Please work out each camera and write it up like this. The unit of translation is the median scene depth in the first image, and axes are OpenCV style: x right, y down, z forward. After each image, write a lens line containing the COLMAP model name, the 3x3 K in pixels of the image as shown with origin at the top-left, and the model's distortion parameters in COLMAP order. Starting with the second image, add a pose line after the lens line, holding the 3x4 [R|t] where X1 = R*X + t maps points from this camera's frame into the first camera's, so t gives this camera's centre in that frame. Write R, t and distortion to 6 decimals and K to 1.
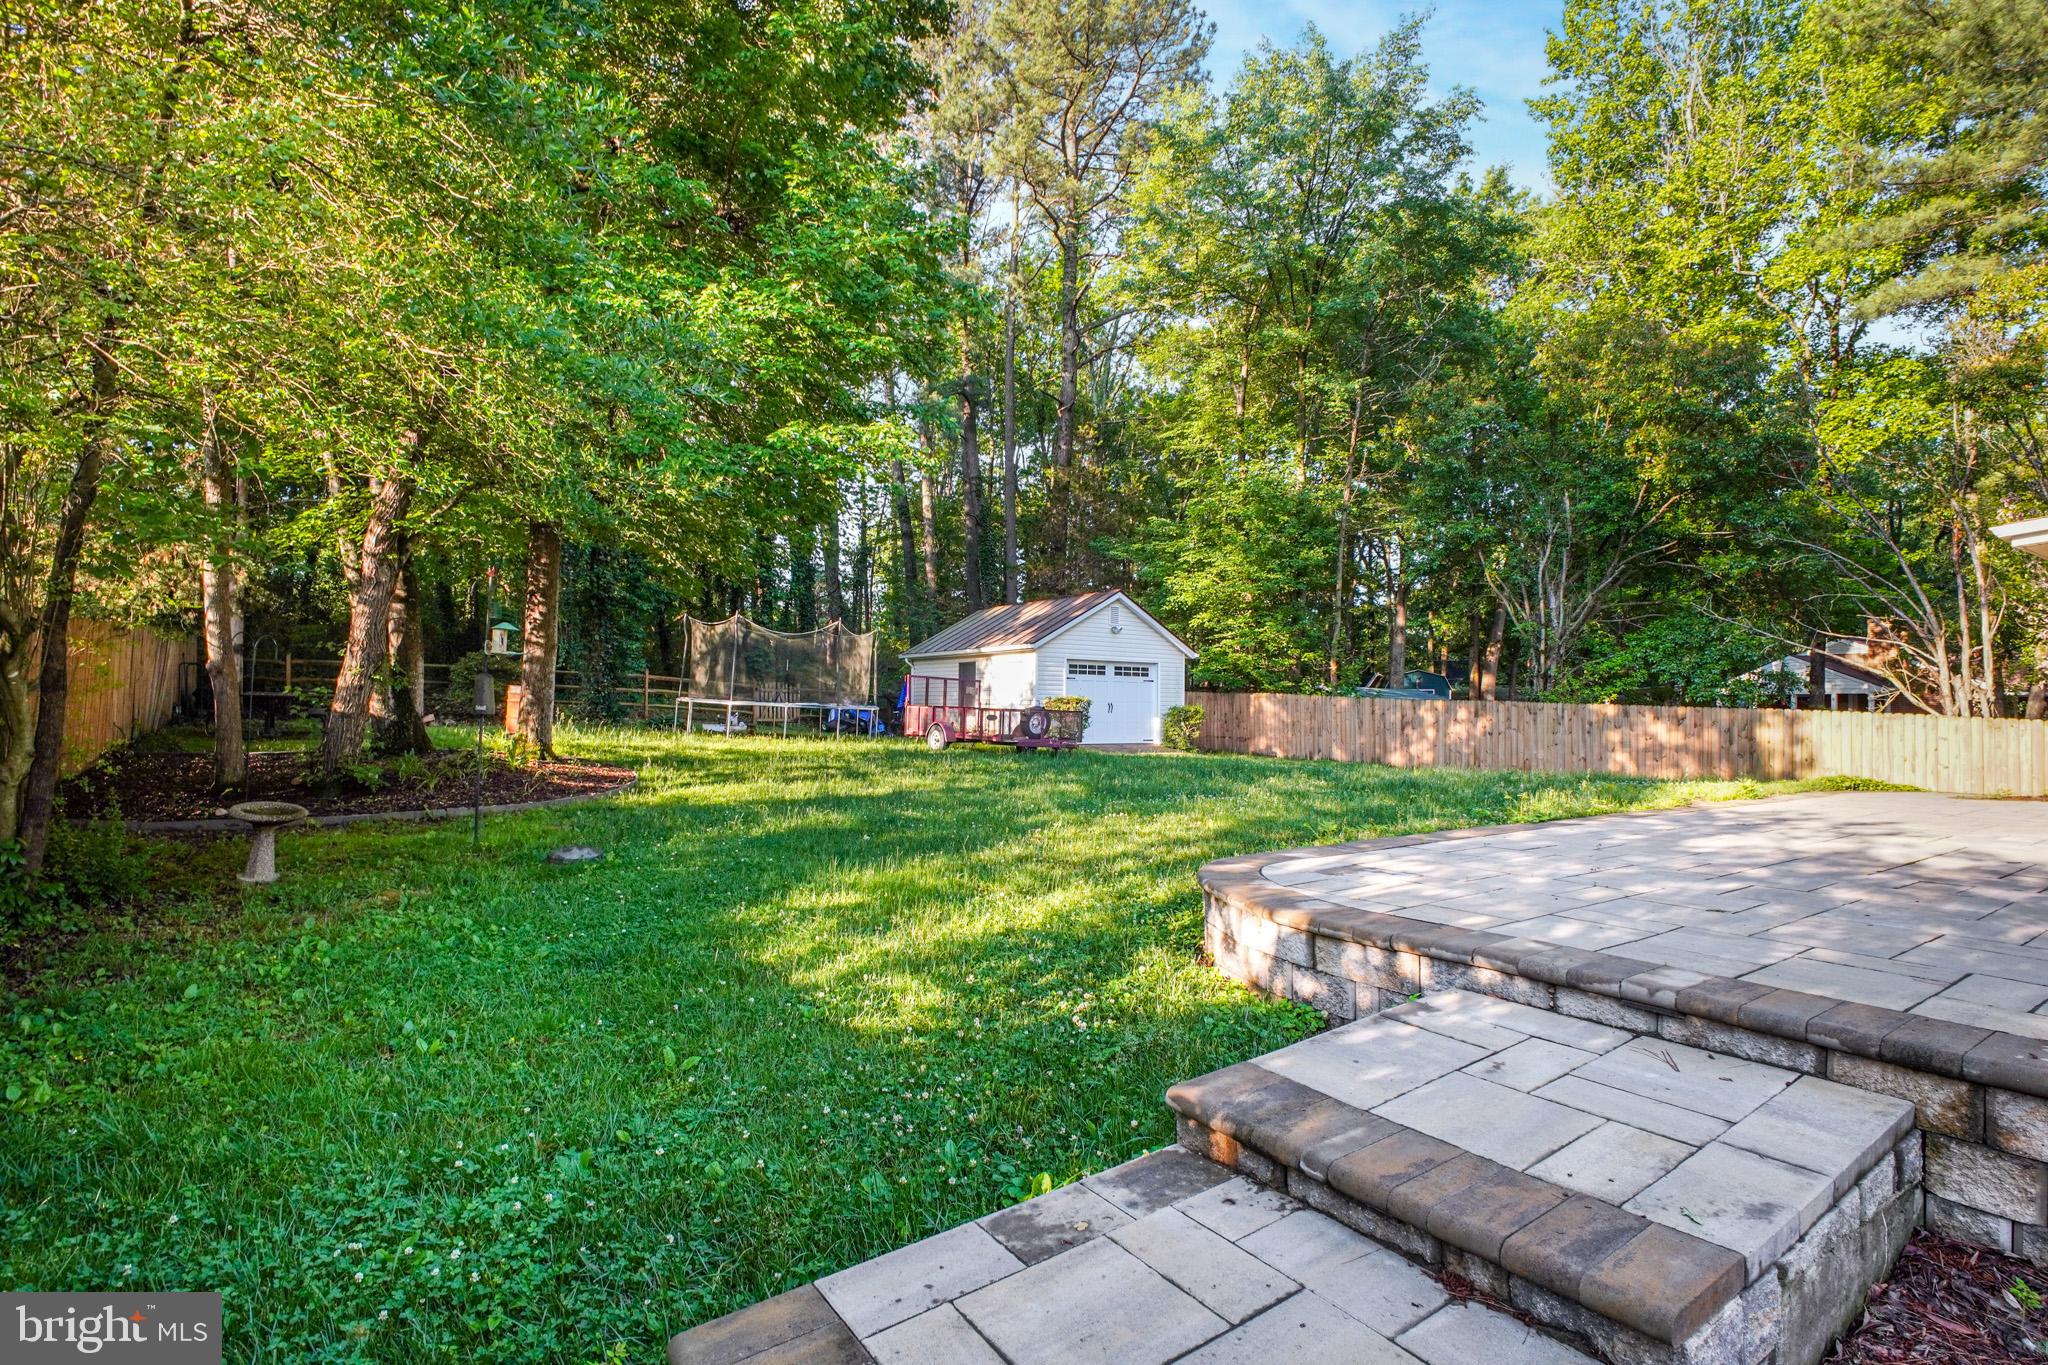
lens RADIAL K [[954.2, 0, 1012.7], [0, 954.2, 696.9], [0, 0, 1]] dist [-0.012001, -0.009093]
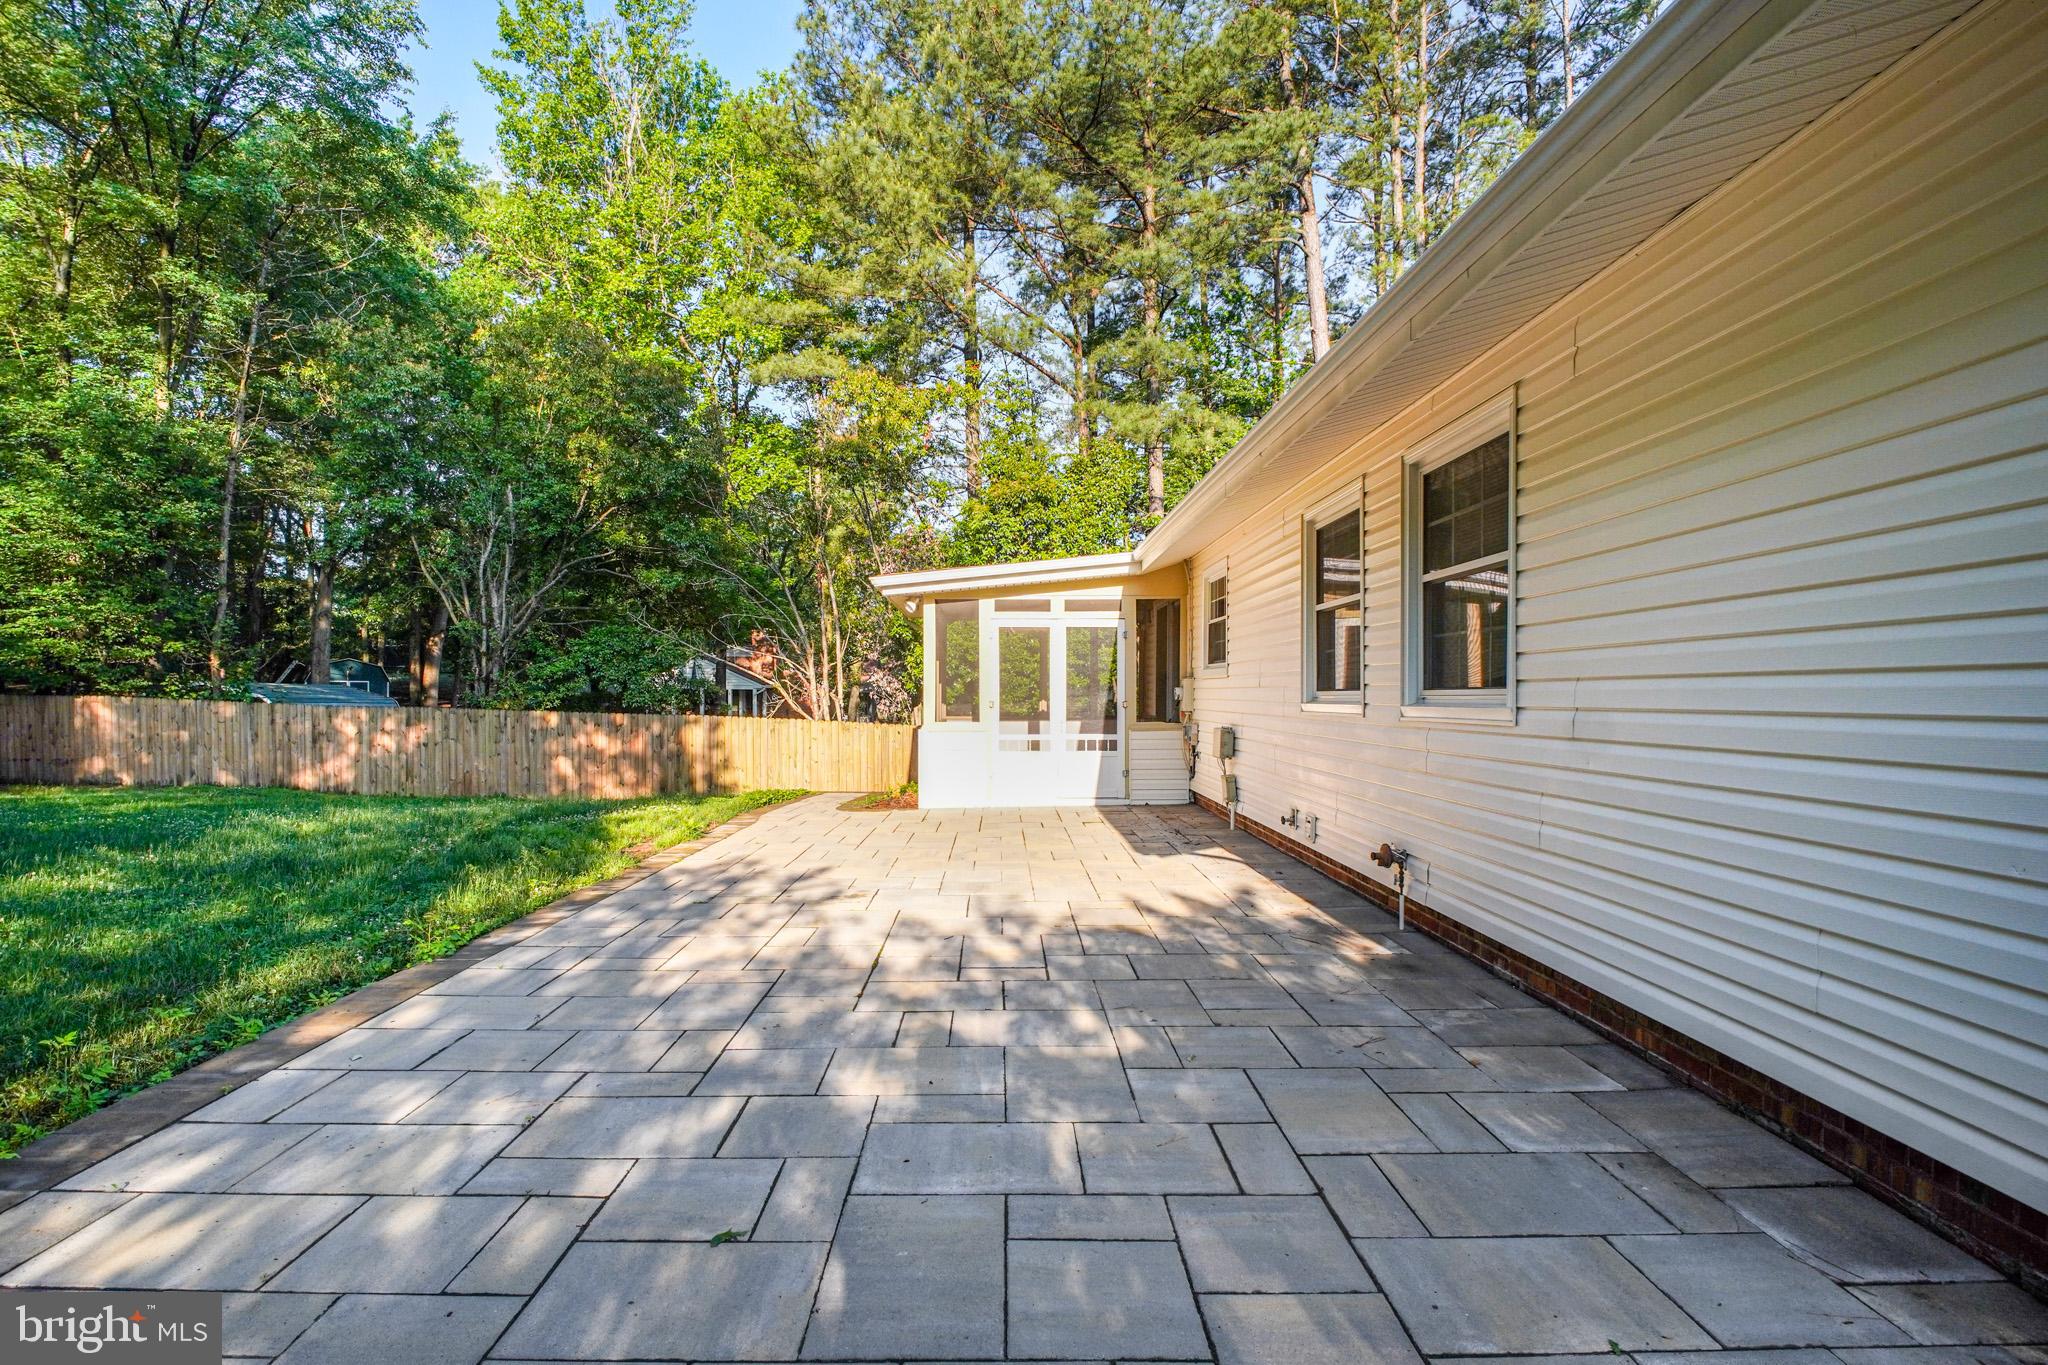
lens RADIAL K [[954.2, 0, 1012.7], [0, 954.2, 696.9], [0, 0, 1]] dist [-0.012001, -0.009093]
pose [[0.530846, -0.009696, 0.847413, 0.038404], [-0.000032, 0.999934, 0.011460, -0.012651], [-0.847468, -0.006110, 0.530811, 0.059684]]
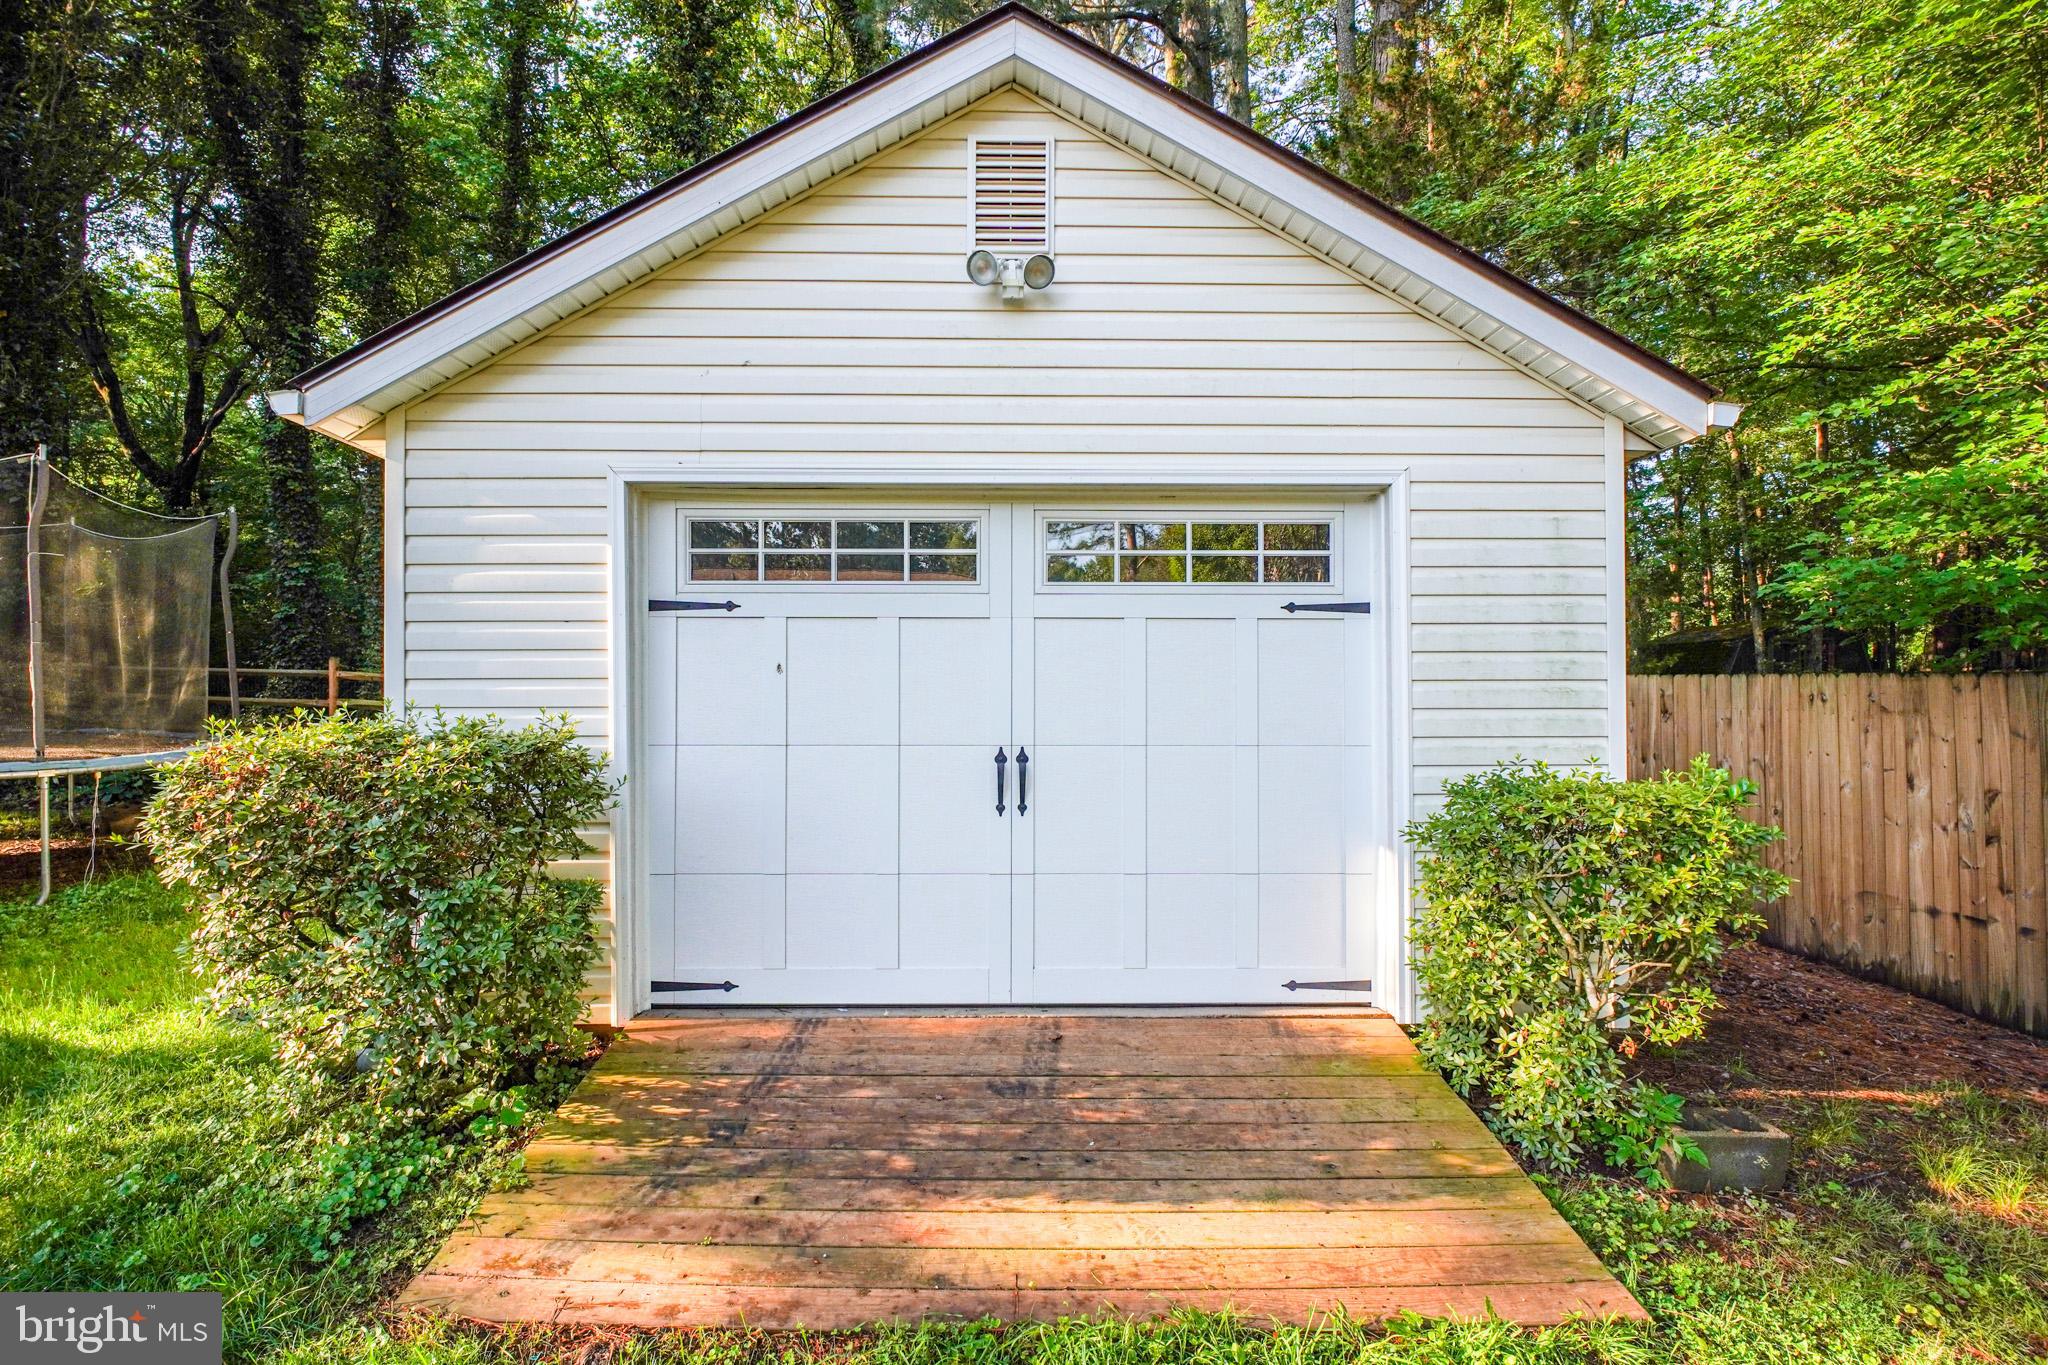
lens RADIAL K [[954.2, 0, 1012.7], [0, 954.2, 696.9], [0, 0, 1]] dist [-0.012001, -0.009093]
pose [[0.818993, -0.013313, -0.573649, 0.225583], [0.007651, 0.999895, -0.012282, -0.000738], [0.573753, 0.005670, 0.819009, 1.002330]]
